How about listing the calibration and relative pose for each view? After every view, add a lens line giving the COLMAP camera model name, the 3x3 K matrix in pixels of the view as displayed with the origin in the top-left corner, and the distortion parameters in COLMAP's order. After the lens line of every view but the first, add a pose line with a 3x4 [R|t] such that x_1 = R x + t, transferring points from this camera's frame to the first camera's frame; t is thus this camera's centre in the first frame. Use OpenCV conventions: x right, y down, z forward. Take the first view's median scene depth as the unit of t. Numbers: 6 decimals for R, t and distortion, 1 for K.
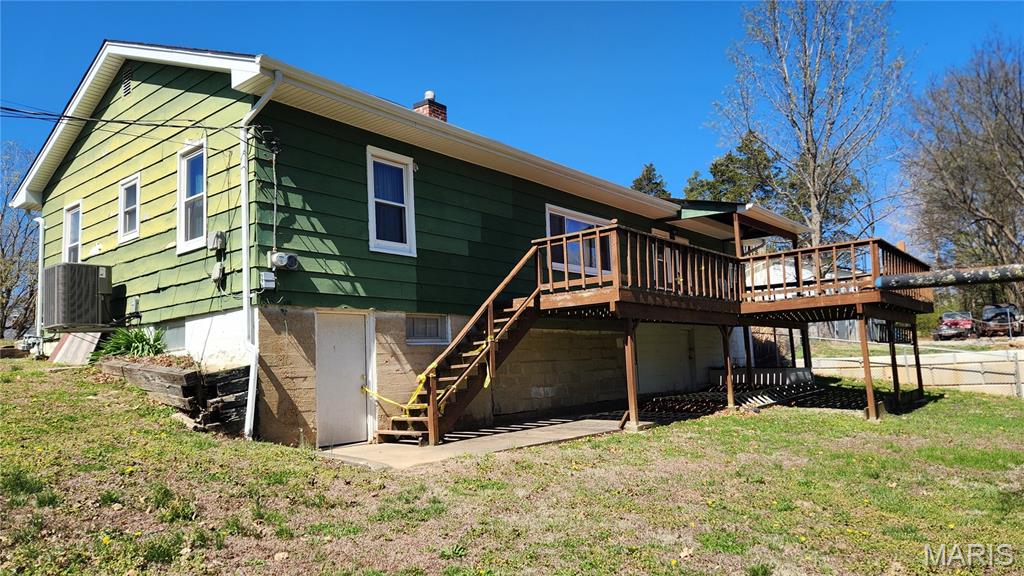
lens RADIAL K [[684.9, 0, 509.4], [0, 684.9, 289.7], [0, 0, 1]] dist [0.044520, -0.006998]
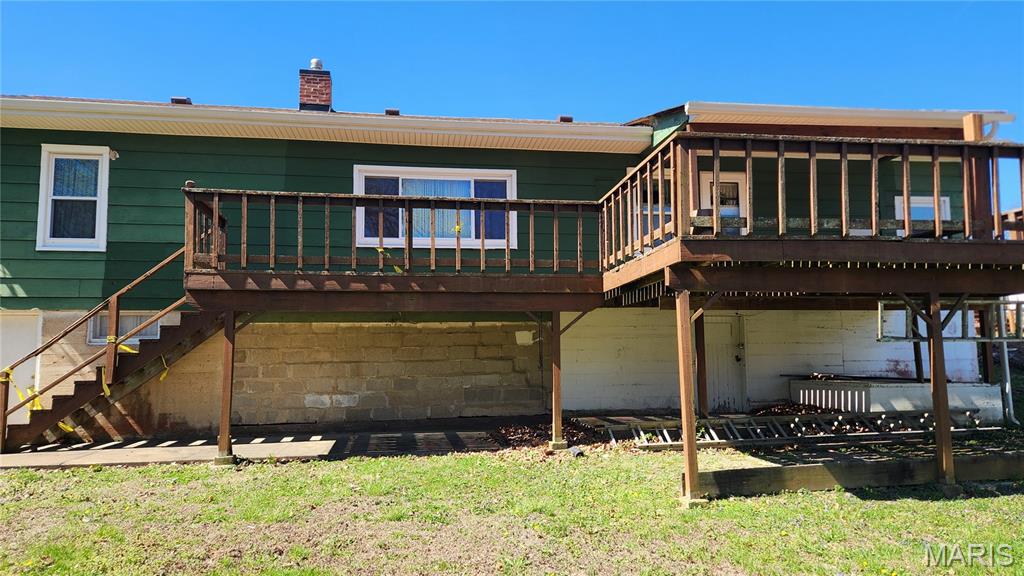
lens RADIAL K [[684.9, 0, 512.5], [0, 684.9, 293.3], [0, 0, 1]] dist [0.044520, -0.006998]
pose [[0.743548, -0.037508, -0.667629, 0.903542], [0.058928, 0.998217, 0.009549, 0.032992], [0.666081, -0.046442, 0.744432, 0.651166]]
